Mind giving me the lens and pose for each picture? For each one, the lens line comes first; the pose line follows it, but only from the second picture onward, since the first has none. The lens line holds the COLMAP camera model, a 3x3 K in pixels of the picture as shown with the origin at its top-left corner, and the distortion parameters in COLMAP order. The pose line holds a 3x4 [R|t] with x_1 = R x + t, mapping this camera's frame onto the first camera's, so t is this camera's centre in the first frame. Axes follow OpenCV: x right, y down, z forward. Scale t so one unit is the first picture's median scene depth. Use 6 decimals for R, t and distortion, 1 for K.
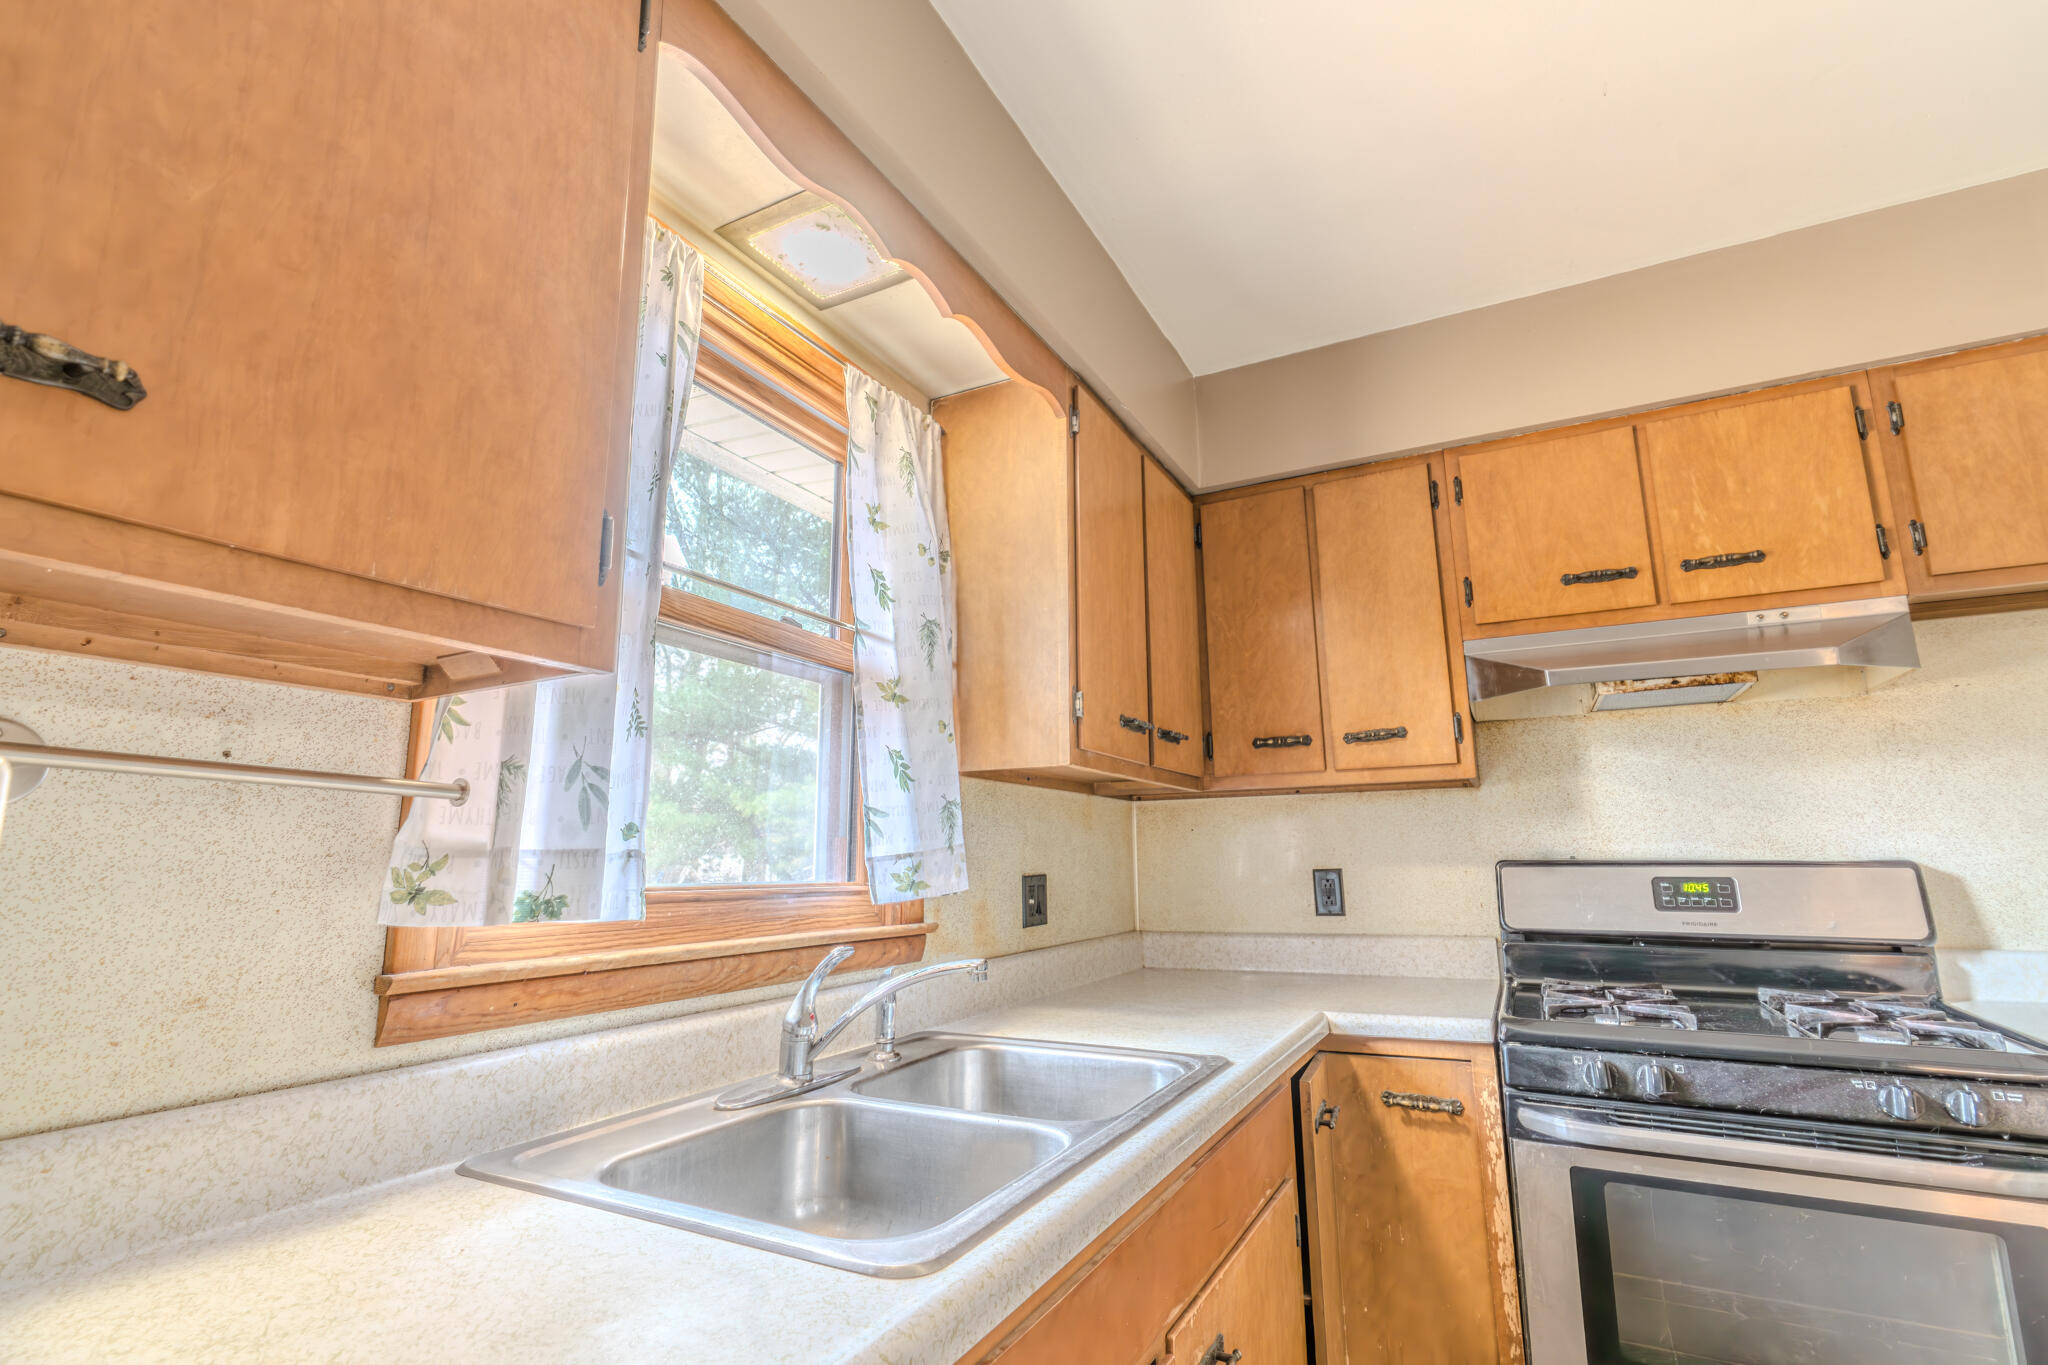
lens RADIAL K [[949.2, 0, 1027.3], [0, 949.2, 678.6], [0, 0, 1]] dist [-0.012715, 0.004626]
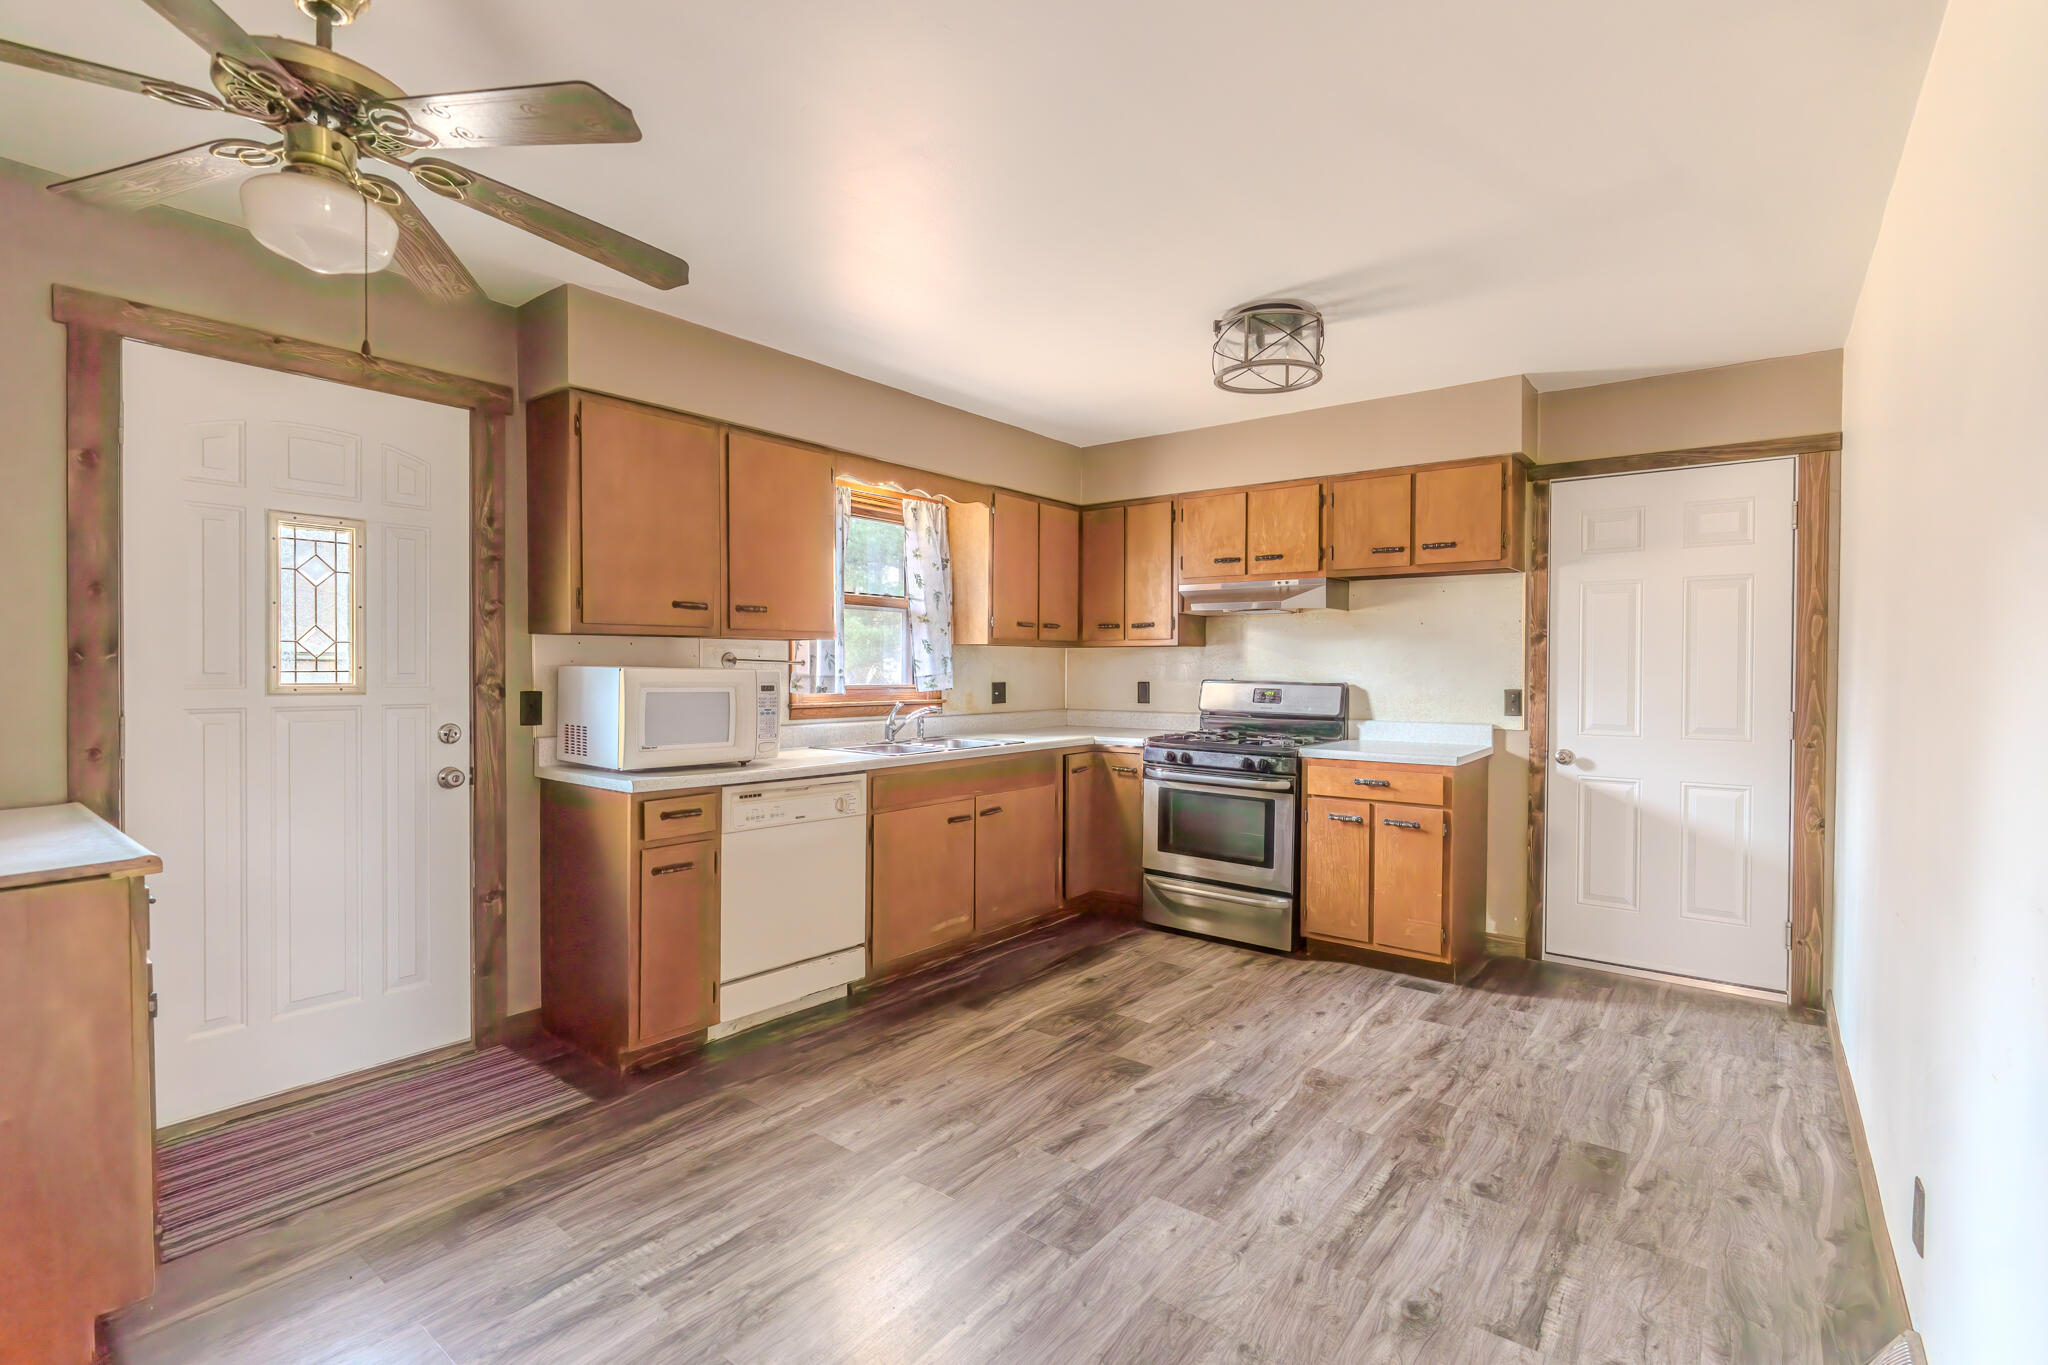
lens RADIAL K [[949.2, 0, 1020.8], [0, 949.2, 681.2], [0, 0, 1]] dist [-0.012715, 0.004626]
pose [[0.982358, 0.015730, -0.186347, 0.639521], [0.023304, 0.978393, 0.205437, -0.359648], [0.185552, -0.206156, 0.960765, -1.616812]]
